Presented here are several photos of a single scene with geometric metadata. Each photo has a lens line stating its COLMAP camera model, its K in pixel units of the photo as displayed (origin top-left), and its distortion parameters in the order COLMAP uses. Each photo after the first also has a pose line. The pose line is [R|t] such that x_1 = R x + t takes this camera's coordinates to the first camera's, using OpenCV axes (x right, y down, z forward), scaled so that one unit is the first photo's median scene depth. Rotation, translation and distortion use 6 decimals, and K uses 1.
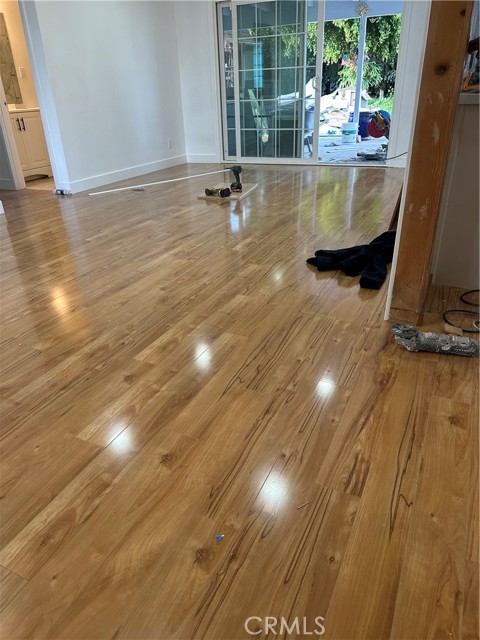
lens RADIAL K [[459.7, 0, 239.1], [0, 459.7, 323.6], [0, 0, 1]] dist [0.047913, -0.075899]
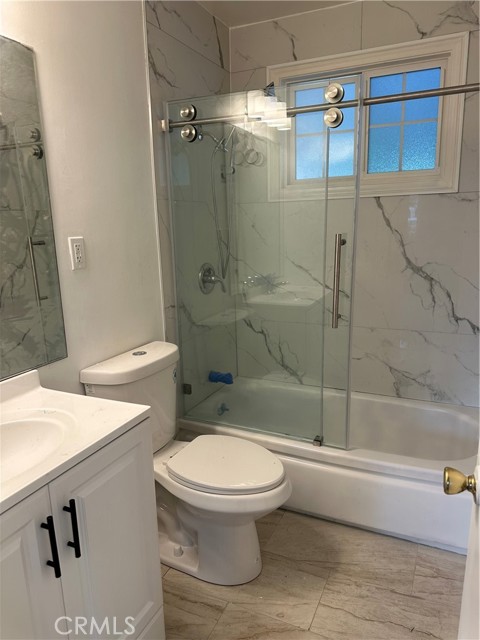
lens RADIAL K [[459.7, 0, 240.8], [0, 459.7, 320.5], [0, 0, 1]] dist [0.047913, -0.075899]
pose [[0.999971, 0.007471, -0.001223, -0.395651], [-0.007542, 0.968850, -0.247532, -0.465749], [-0.000665, 0.247534, 0.968879, 0.789241]]
